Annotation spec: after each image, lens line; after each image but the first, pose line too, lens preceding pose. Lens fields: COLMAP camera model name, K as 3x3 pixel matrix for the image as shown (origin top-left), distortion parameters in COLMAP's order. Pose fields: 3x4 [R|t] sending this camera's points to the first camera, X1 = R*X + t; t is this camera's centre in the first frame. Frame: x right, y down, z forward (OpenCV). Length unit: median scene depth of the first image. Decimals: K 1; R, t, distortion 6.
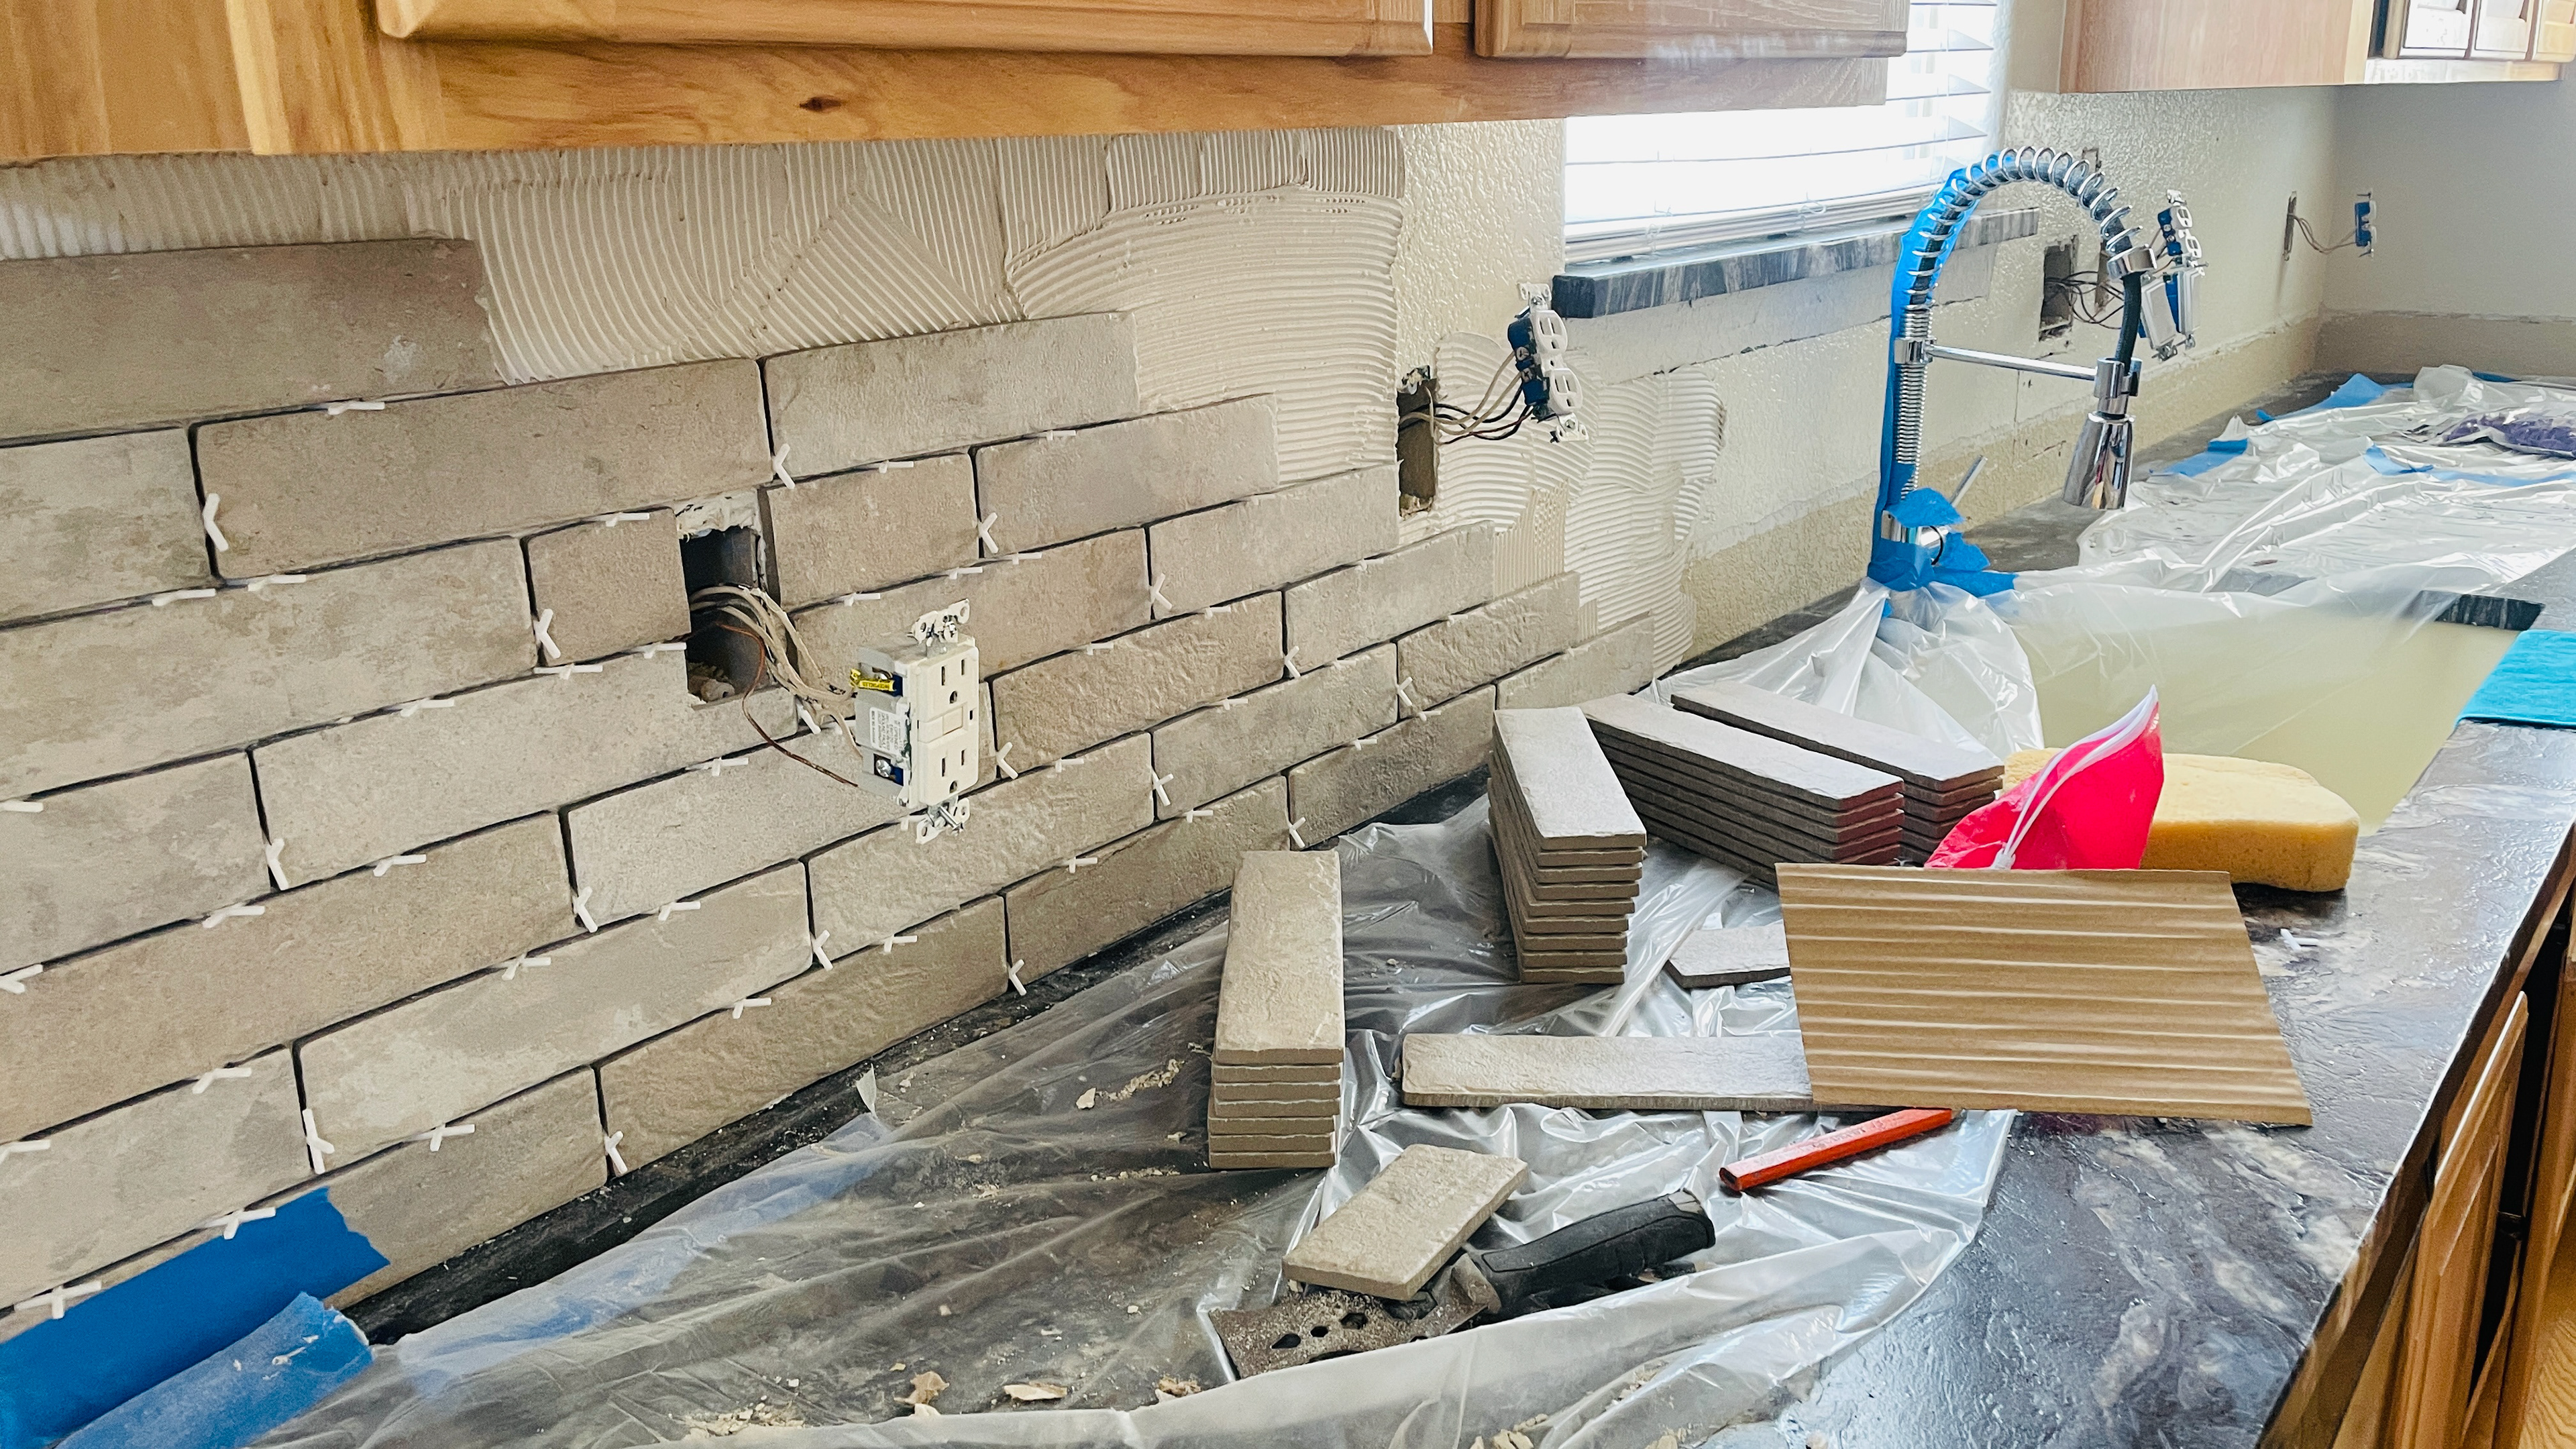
lens RADIAL K [[1946.8, 0, 1280.6], [0, 1946.8, 689.8], [0, 0, 1]] dist [0.075837, -0.100108]
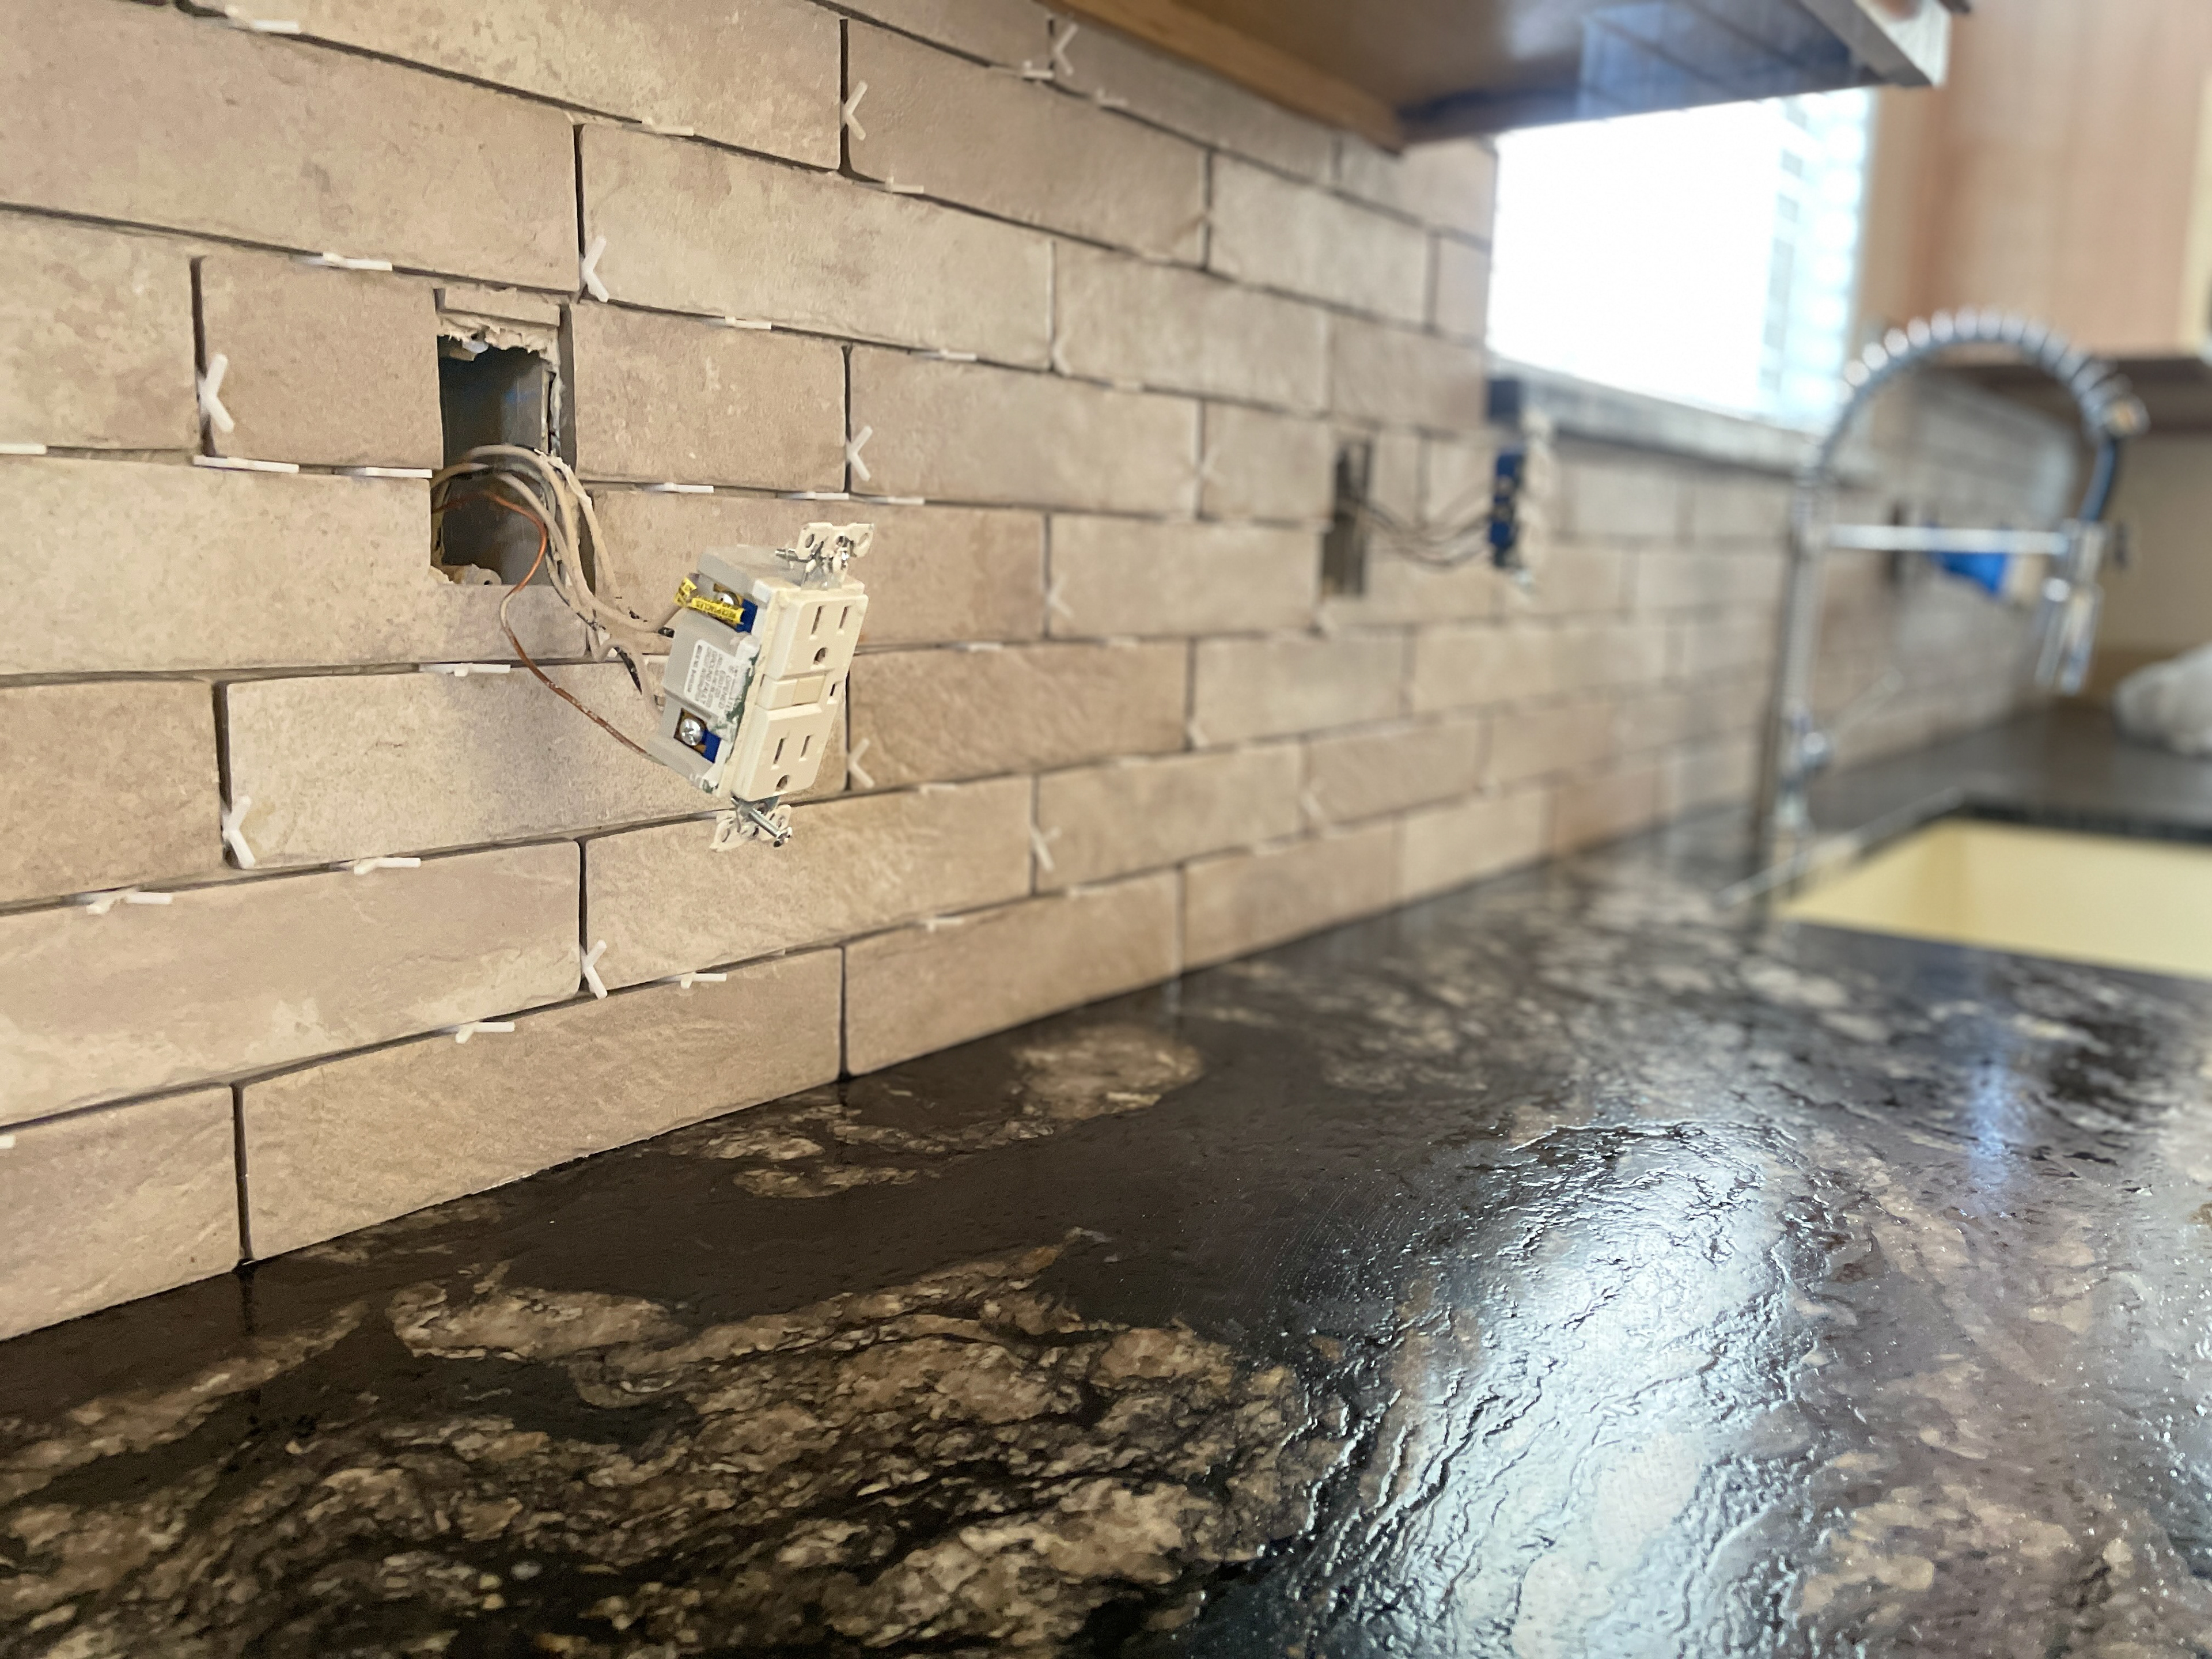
lens RADIAL K [[1670.6, 0, 1089.9], [0, 1670.6, 812.2], [0, 0, 1]] dist [0.082461, -0.110932]
pose [[0.998255, 0.054077, 0.023725, -0.070112], [-0.050623, 0.990520, -0.127701, 0.145735], [-0.030406, 0.126277, 0.991529, 0.372512]]
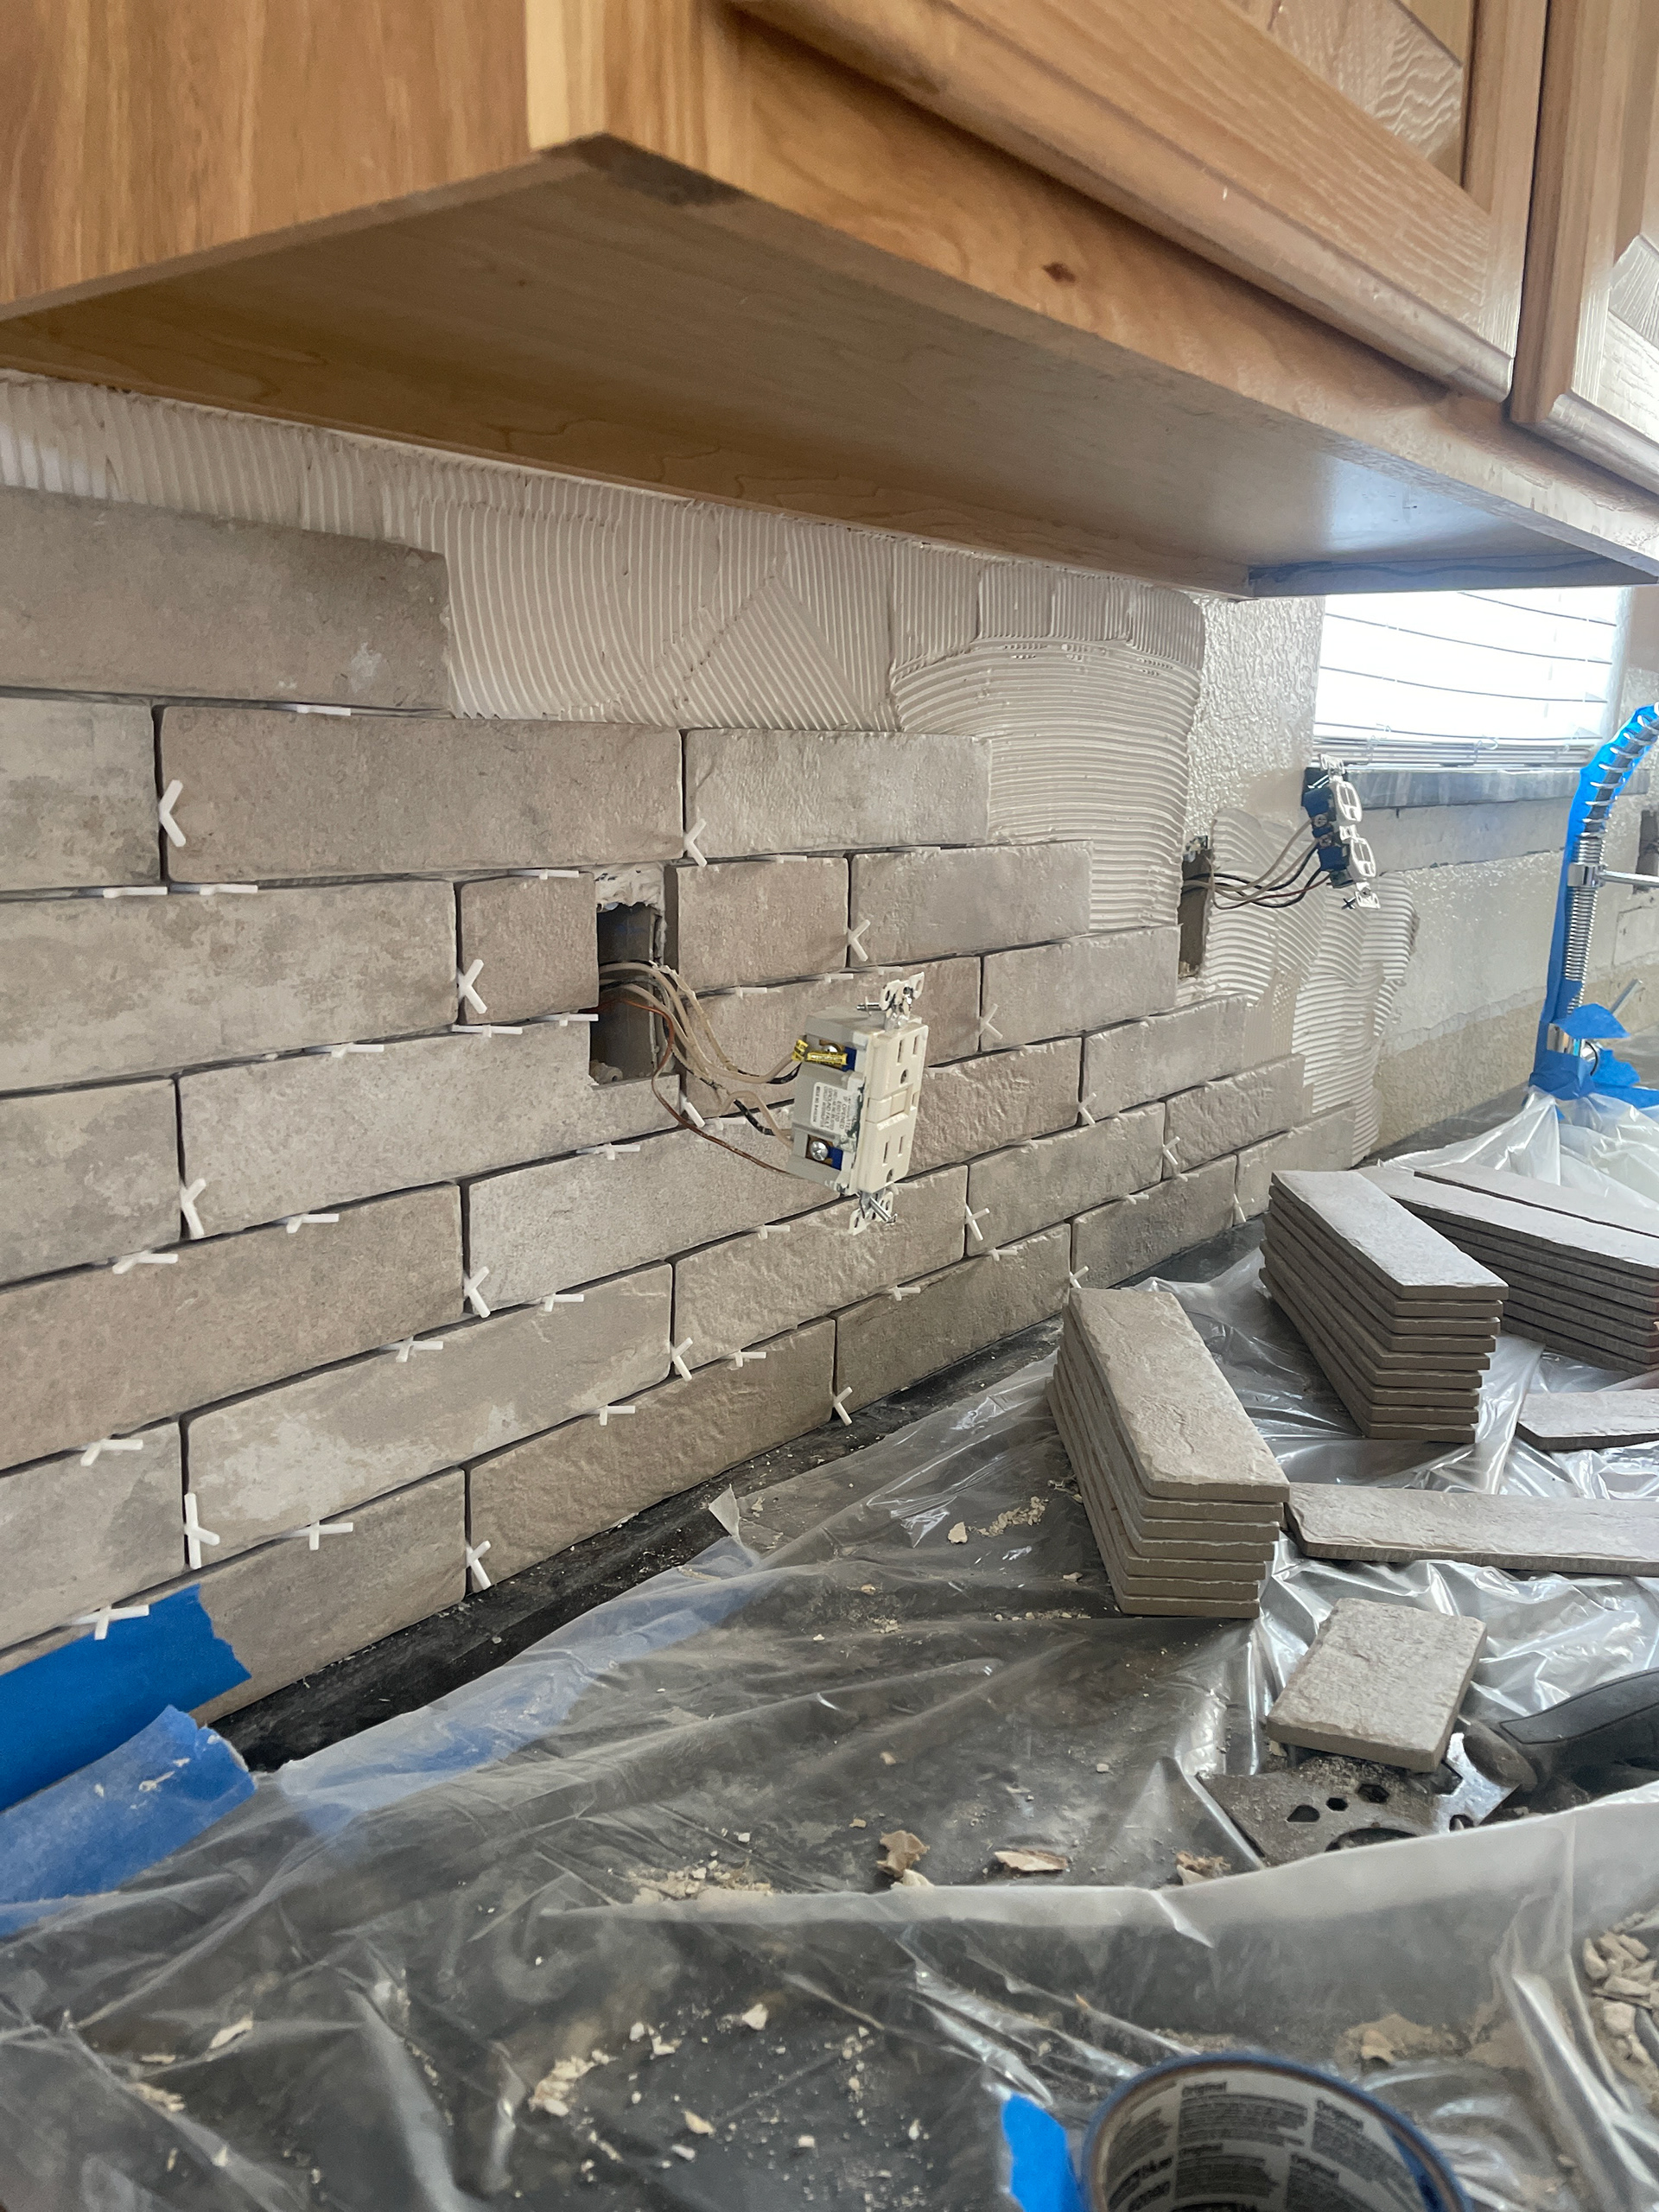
lens RADIAL K [[1670.6, 0, 828.5], [0, 1670.6, 1077.5], [0, 0, 1]] dist [0.082461, -0.110932]
pose [[0.998424, 0.050389, 0.024694, -0.190399], [-0.048129, 0.995231, -0.084850, 0.062678], [-0.028852, 0.083528, 0.996088, 0.177987]]
